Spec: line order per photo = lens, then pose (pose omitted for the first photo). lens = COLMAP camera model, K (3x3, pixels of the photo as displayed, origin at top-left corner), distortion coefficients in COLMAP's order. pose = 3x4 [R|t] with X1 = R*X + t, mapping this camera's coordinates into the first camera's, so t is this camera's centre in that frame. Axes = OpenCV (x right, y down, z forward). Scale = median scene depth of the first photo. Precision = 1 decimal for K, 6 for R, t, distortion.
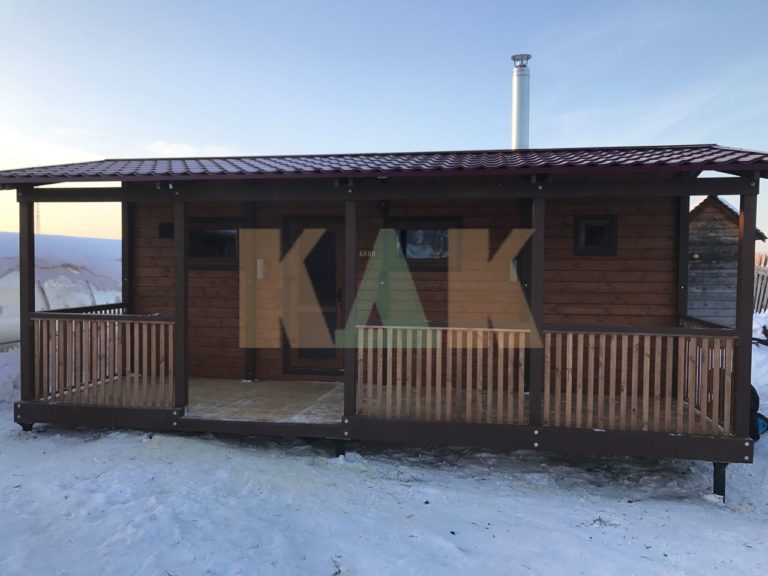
lens RADIAL K [[629.5, 0, 380.5], [0, 629.5, 288.0], [0, 0, 1]] dist [0.013529, -0.009768]
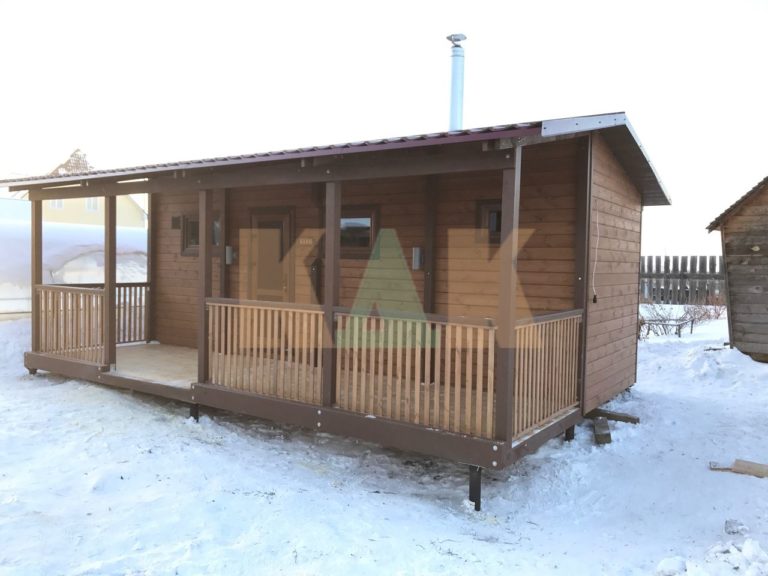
lens RADIAL K [[629.5, 0, 380.5], [0, 629.5, 283.4], [0, 0, 1]] dist [0.013529, -0.009768]
pose [[0.911271, 0.027009, -0.410920, 0.680045], [-0.030554, 0.999531, -0.002060, 0.018530], [0.410672, 0.014432, 0.911669, 0.103819]]
